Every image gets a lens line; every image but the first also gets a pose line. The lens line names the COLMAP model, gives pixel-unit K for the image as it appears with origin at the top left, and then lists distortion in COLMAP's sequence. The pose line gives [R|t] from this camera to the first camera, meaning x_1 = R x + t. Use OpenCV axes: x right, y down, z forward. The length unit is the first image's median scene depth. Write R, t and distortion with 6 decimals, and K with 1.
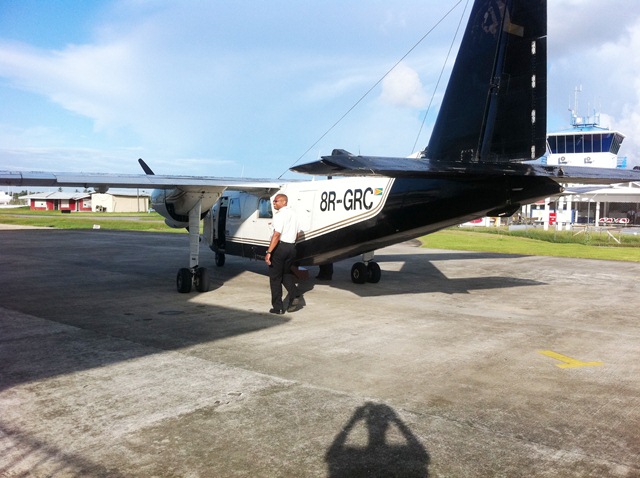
lens RADIAL K [[628.2, 0, 304.1], [0, 628.2, 237.9], [0, 0, 1]] dist [-0.010195, -0.011630]
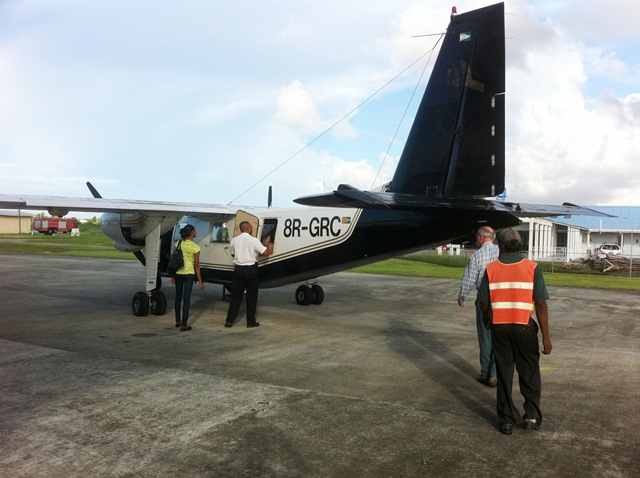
lens RADIAL K [[647.7, 0, 299.4], [0, 647.7, 239.5], [0, 0, 1]] dist [0.009318, -0.008982]
pose [[0.980050, 0.009404, 0.198530, -0.220803], [-0.002621, 0.999405, -0.034399, -0.000476], [-0.198736, 0.033193, 0.979491, -0.114803]]
